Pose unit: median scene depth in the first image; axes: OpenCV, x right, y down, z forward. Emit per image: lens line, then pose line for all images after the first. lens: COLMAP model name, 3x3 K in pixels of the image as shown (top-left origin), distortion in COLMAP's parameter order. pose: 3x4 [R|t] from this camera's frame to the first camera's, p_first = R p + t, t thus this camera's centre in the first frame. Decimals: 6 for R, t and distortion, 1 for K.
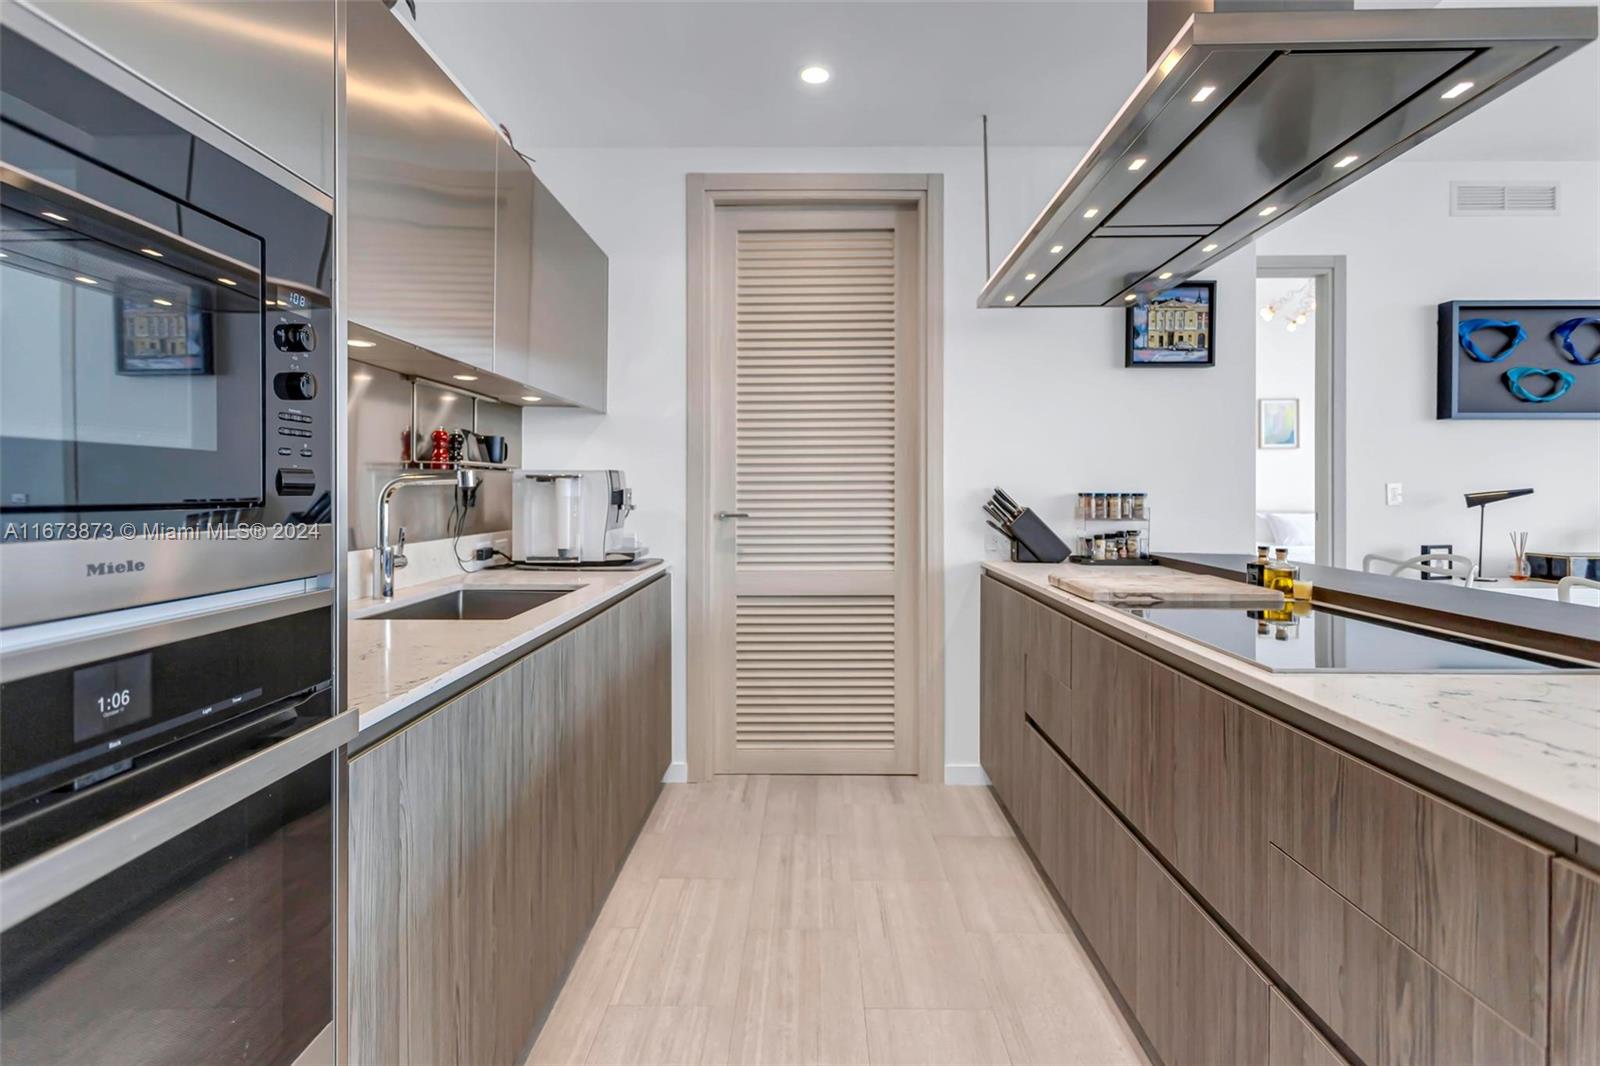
lens RADIAL K [[785.9, 0, 780.9], [0, 785.9, 490.9], [0, 0, 1]] dist [0.002826, 0.000116]
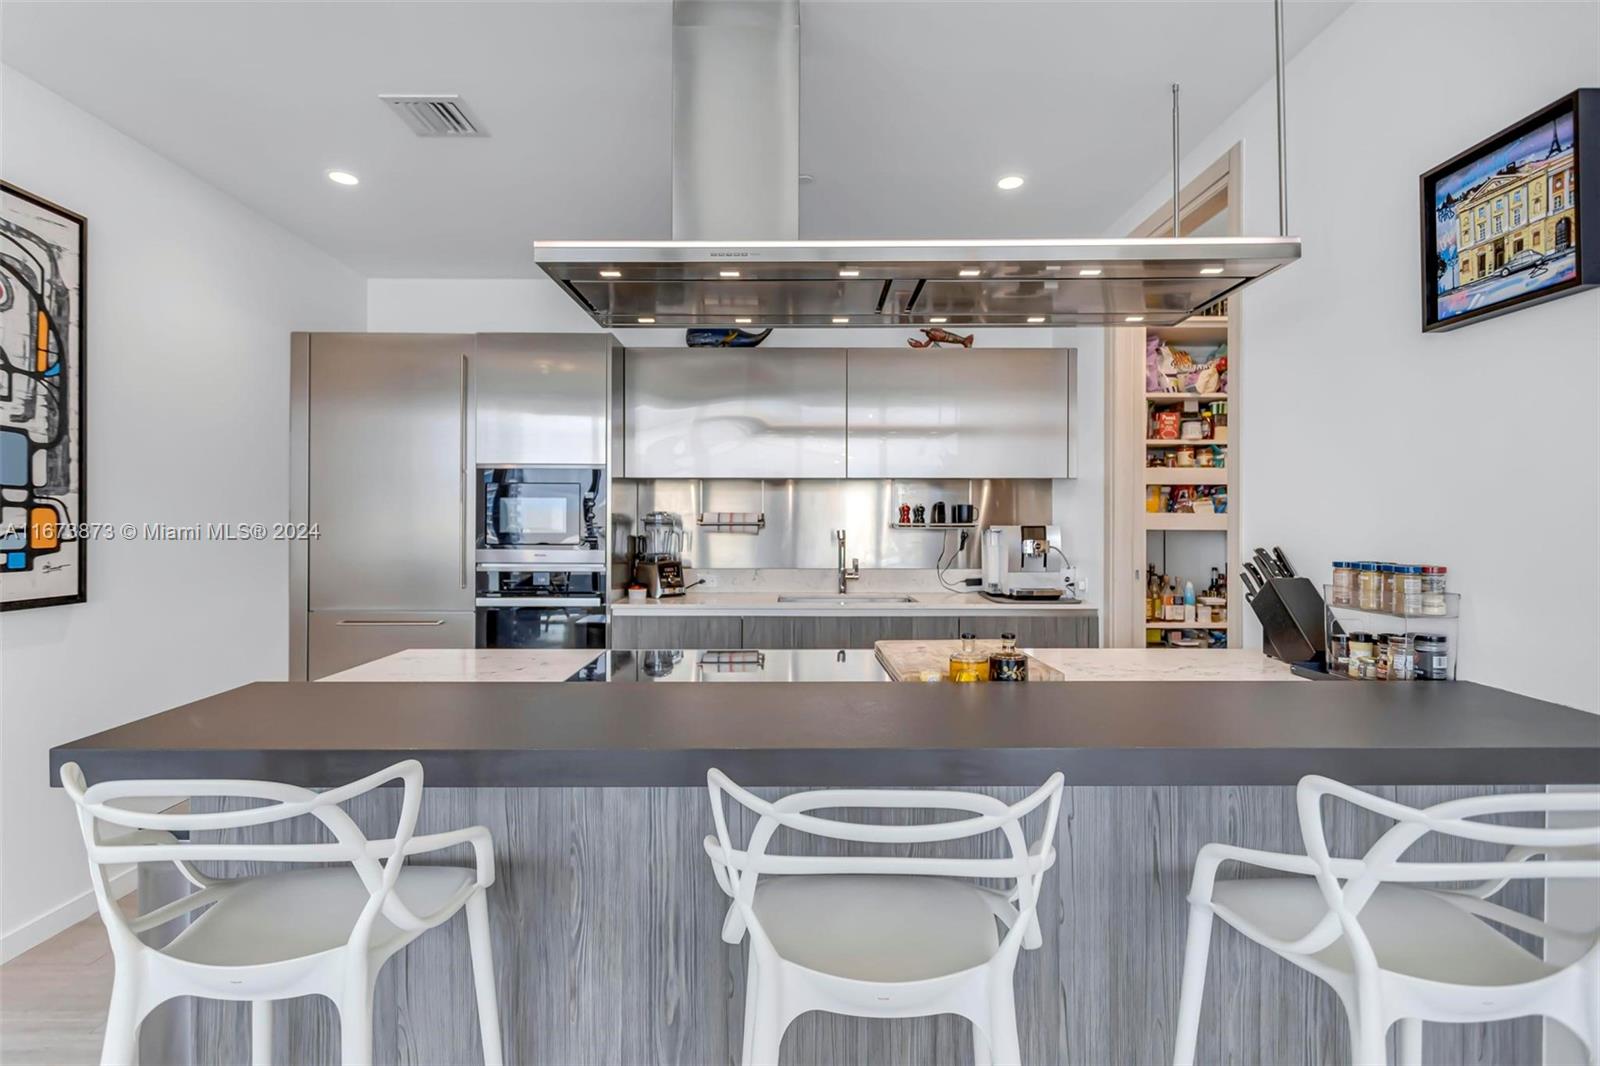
lens RADIAL K [[767.0, 0, 780.8], [0, 767.0, 522.0], [0, 0, 1]] dist [0.000743, -0.000812]
pose [[0.002485, -0.005047, -0.999984, 0.987816], [0.000618, 0.999987, -0.005046, -0.025348], [0.999997, -0.000605, 0.002488, 0.562516]]
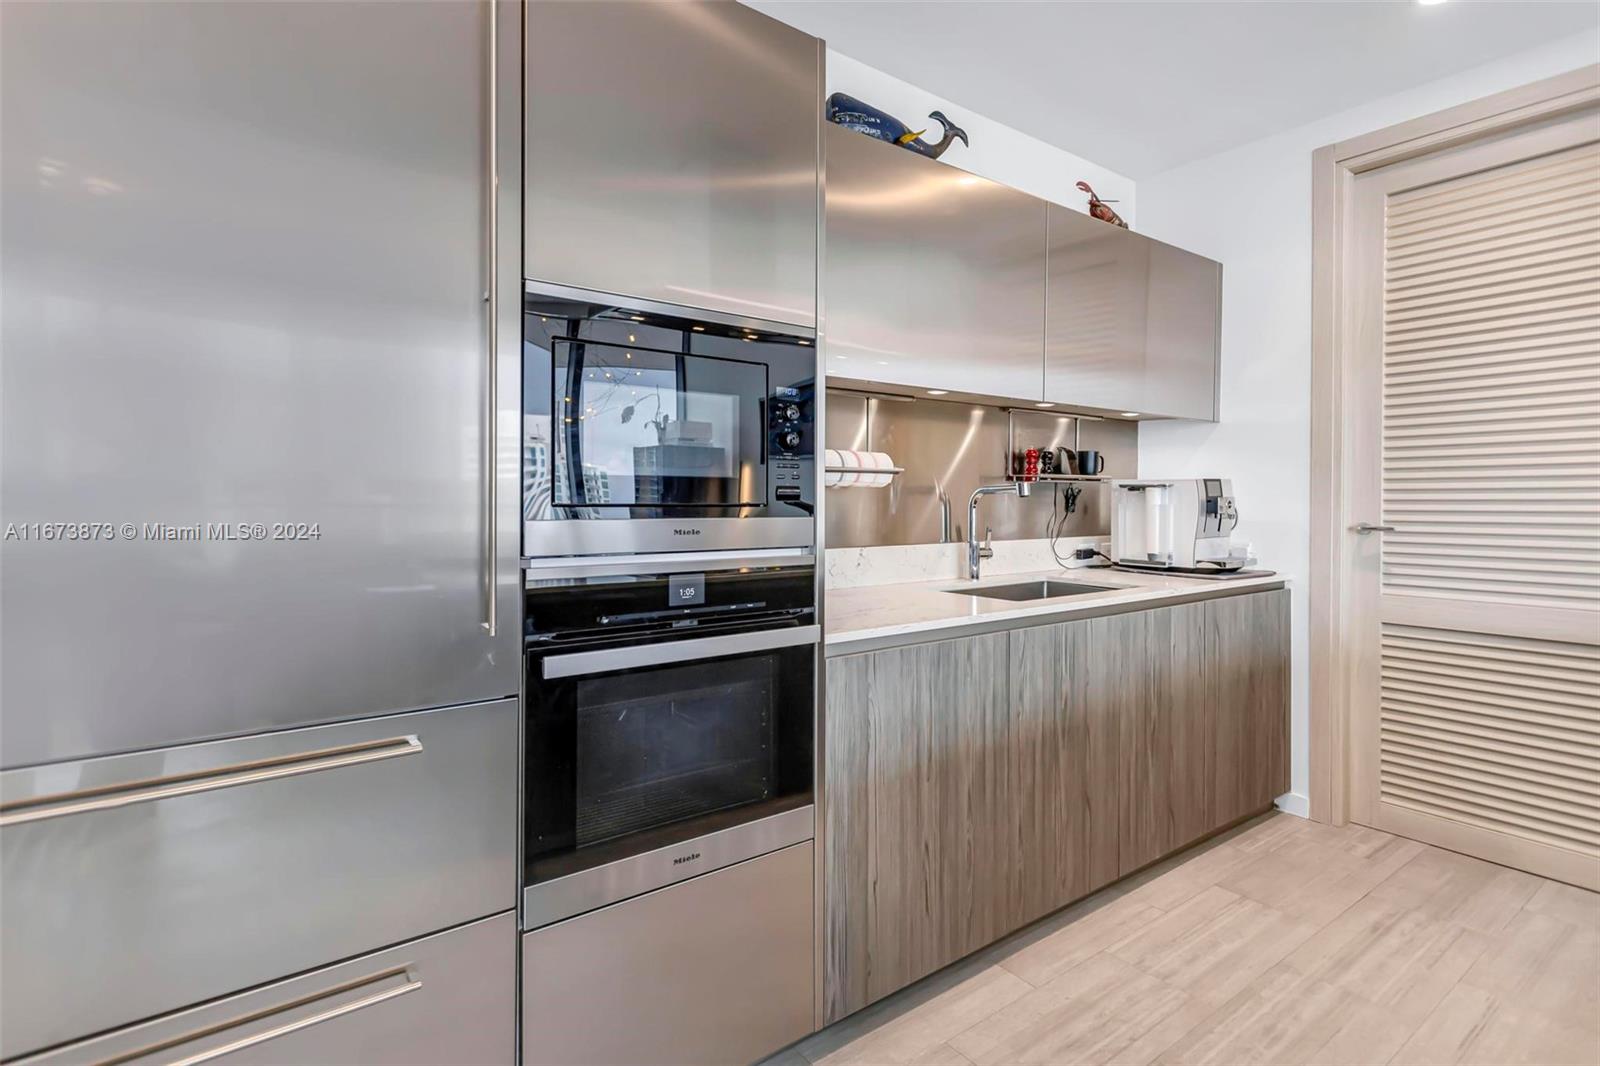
lens RADIAL K [[774.1, 0, 795.4], [0, 774.1, 506.1], [0, 0, 1]] dist [-0.001800, -0.000781]
pose [[0.605708, 0.010359, -0.795620, 0.240375], [-0.003524, 0.999940, 0.010337, -0.000036], [0.795679, -0.003457, 0.605708, -0.018795]]
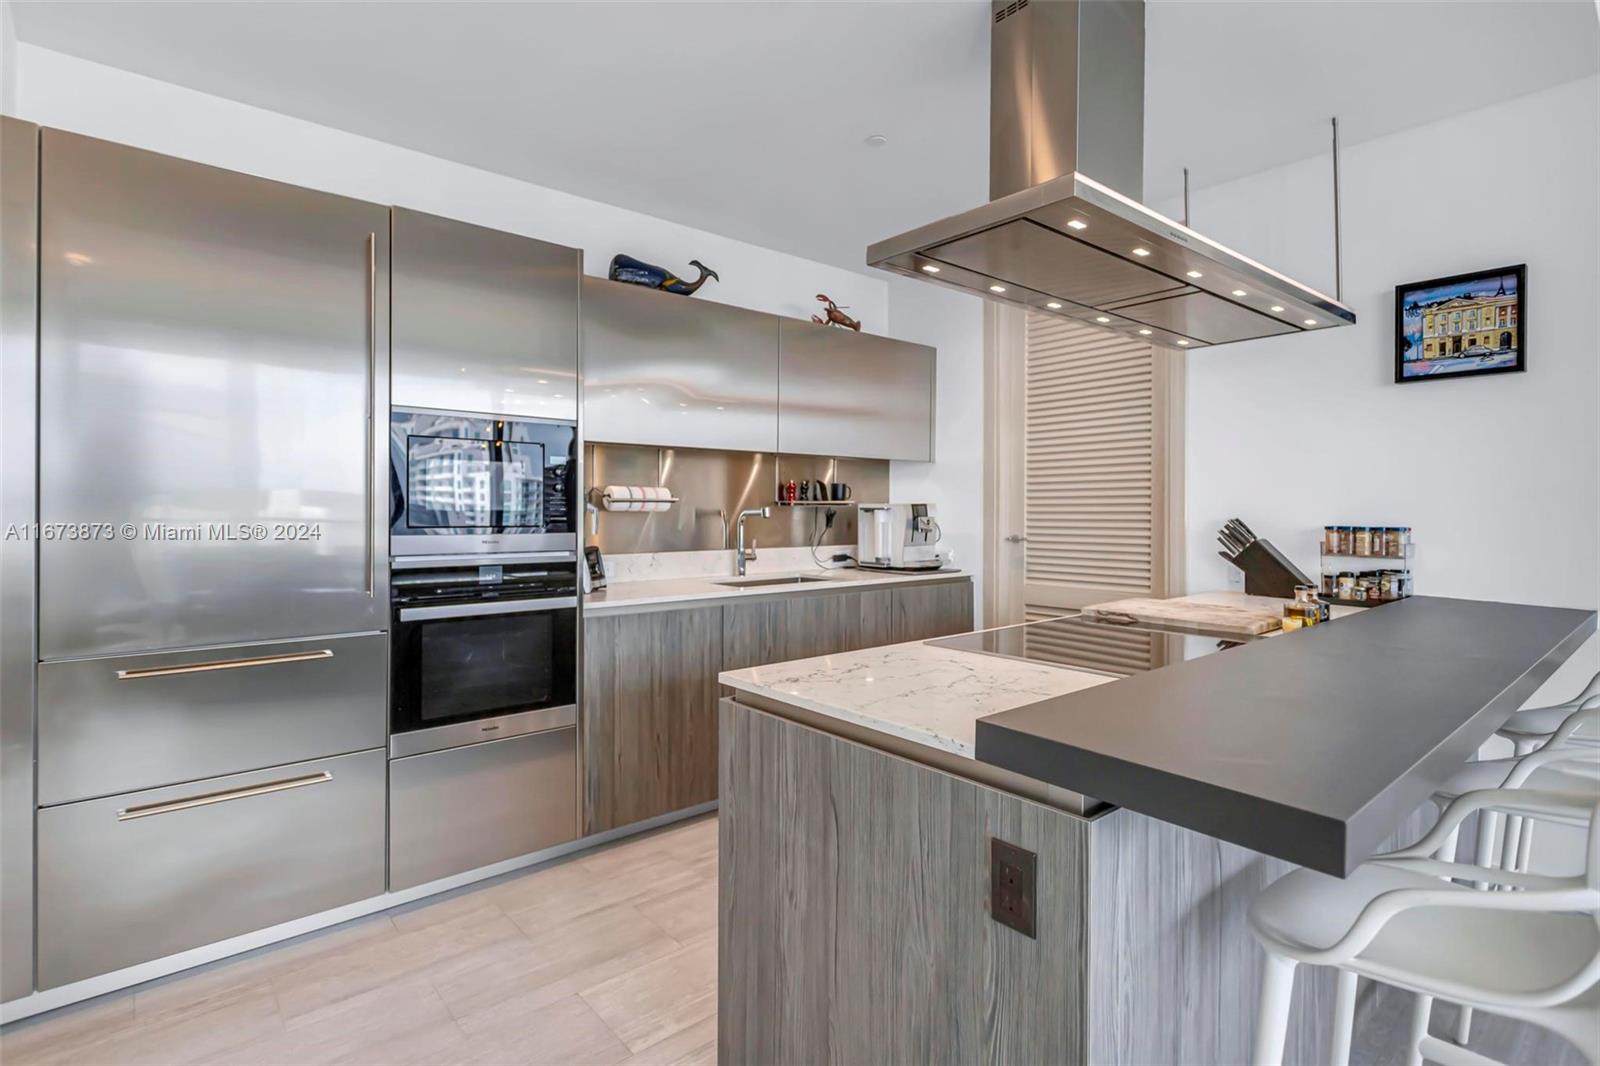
lens RADIAL K [[798.2, 0, 792.3], [0, 798.2, 510.4], [0, 0, 1]] dist [0.004035, 0.000485]
pose [[0.649212, 0.003028, -0.760602, 0.698363], [-0.003091, 0.999994, 0.001342, -0.015428], [0.760601, 0.001479, 0.649218, -0.097014]]
